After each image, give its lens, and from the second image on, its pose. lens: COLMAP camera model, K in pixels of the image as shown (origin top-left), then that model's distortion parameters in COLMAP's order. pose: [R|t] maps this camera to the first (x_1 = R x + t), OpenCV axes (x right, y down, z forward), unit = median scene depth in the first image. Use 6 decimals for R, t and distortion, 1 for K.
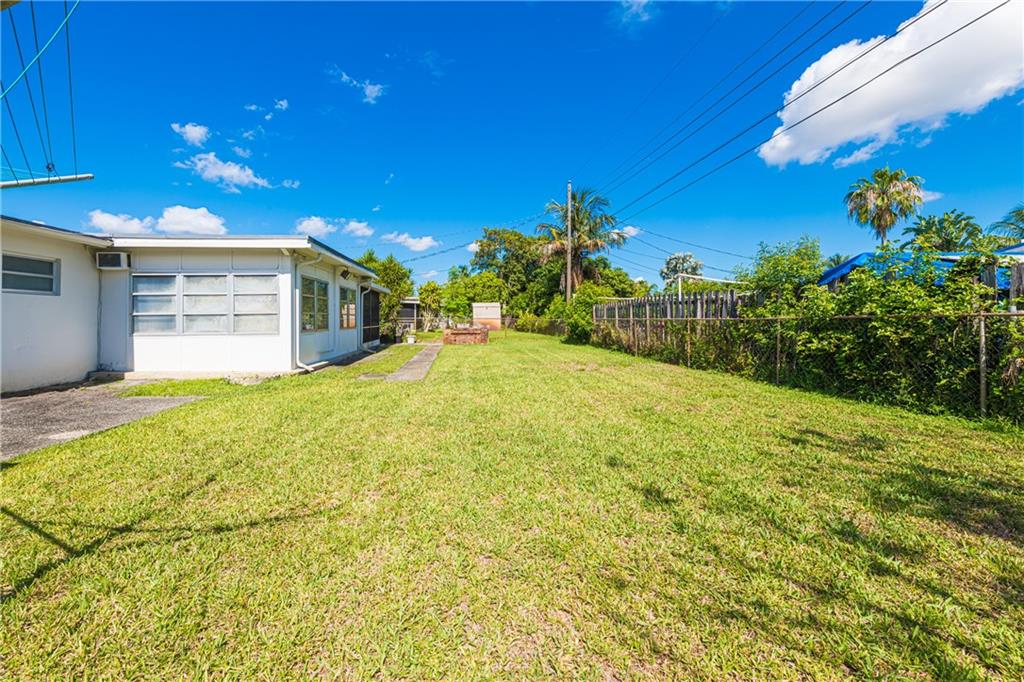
lens RADIAL K [[419.8, 0, 511.5], [0, 419.8, 321.6], [0, 0, 1]] dist [0.037011, -0.000011]
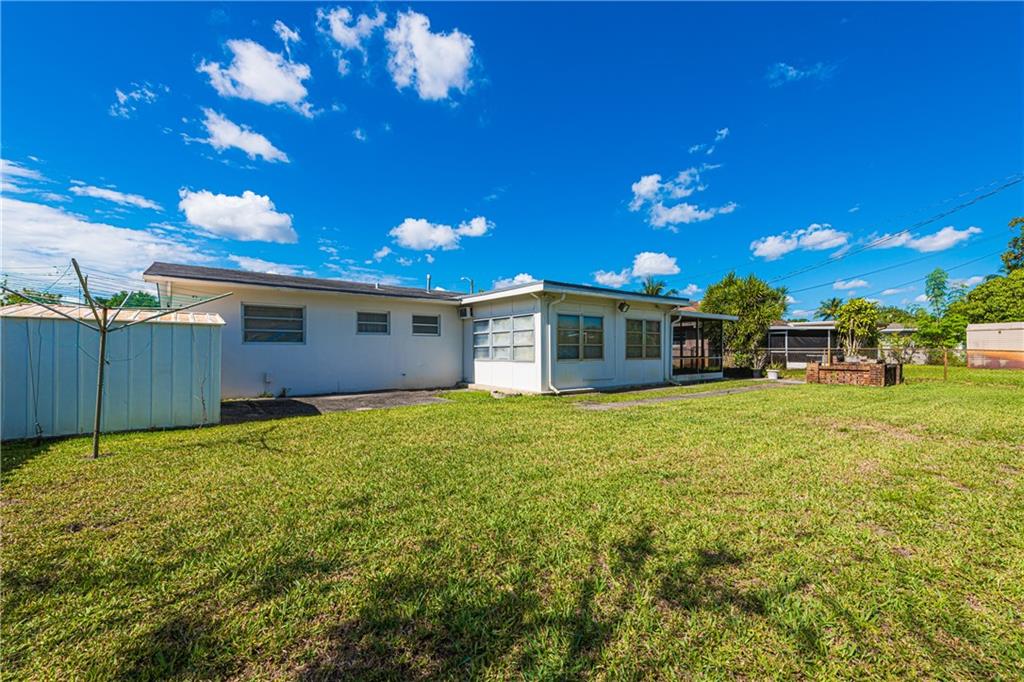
lens RADIAL K [[470.2, 0, 547.4], [0, 470.2, 346.2], [0, 0, 1]] dist [-0.000254, 0.000092]
pose [[0.547702, -0.003497, -0.836666, 0.628699], [-0.006127, 0.999948, -0.008190, -0.004871], [0.836651, 0.009612, 0.547652, 0.275960]]
